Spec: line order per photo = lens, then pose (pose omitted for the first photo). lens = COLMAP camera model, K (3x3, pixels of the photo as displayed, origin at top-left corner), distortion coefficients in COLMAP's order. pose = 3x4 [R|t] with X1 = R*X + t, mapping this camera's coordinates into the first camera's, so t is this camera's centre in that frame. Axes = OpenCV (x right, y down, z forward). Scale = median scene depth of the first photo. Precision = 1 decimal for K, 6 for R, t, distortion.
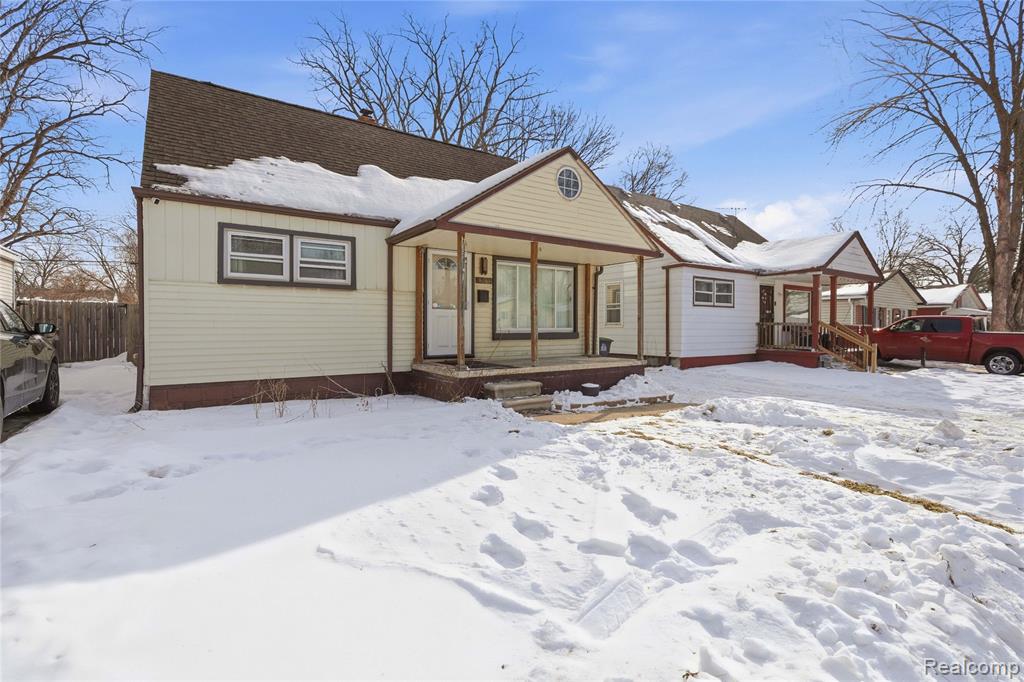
lens RADIAL K [[487.5, 0, 520.3], [0, 487.5, 323.6], [0, 0, 1]] dist [-0.001589, -0.000194]
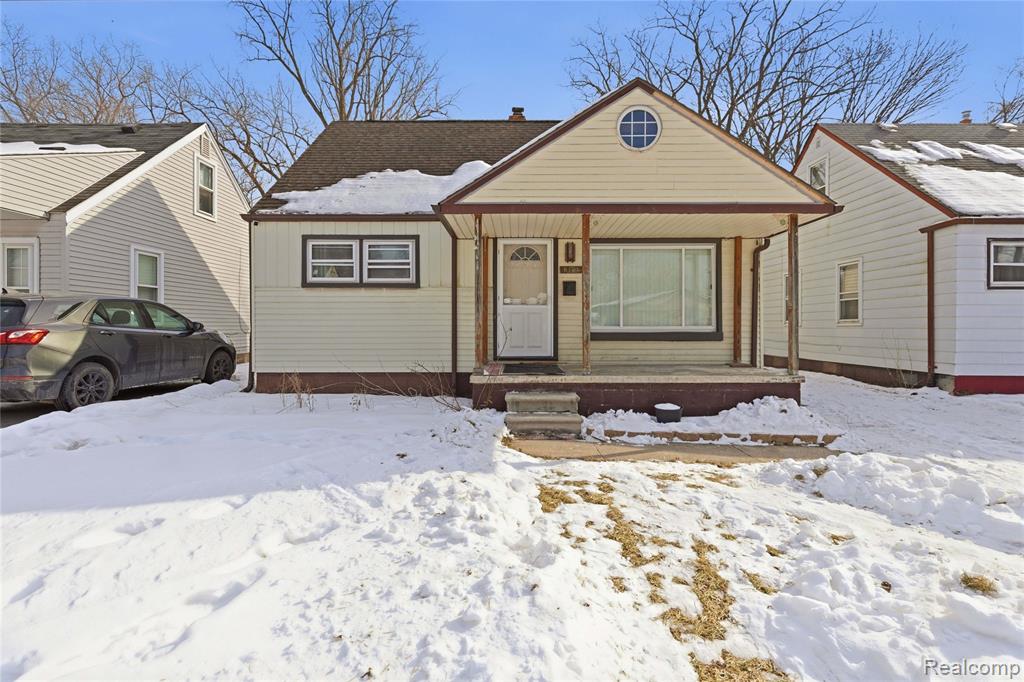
lens RADIAL K [[477.0, 0, 514.5], [0, 477.0, 323.6], [0, 0, 1]] dist [0.001282, -0.000149]
pose [[0.805849, -0.005910, -0.592091, 0.375264], [0.004575, 0.999982, -0.003754, 0.008268], [0.592103, 0.000316, 0.805862, 0.312074]]
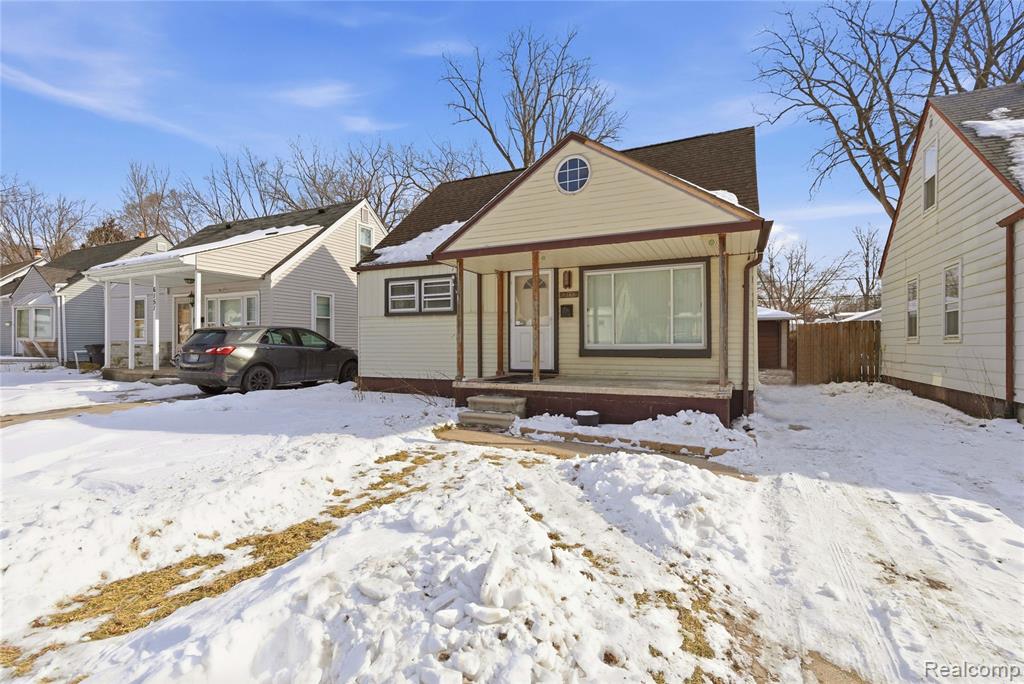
lens RADIAL K [[475.4, 0, 512.0], [0, 475.4, 342.0], [0, 0, 1]] dist [0.001973, 0.000222]
pose [[0.465806, -0.007691, -0.884853, 0.794366], [0.006615, 0.999965, -0.005210, 0.010822], [0.884862, -0.003426, 0.465840, 0.517508]]
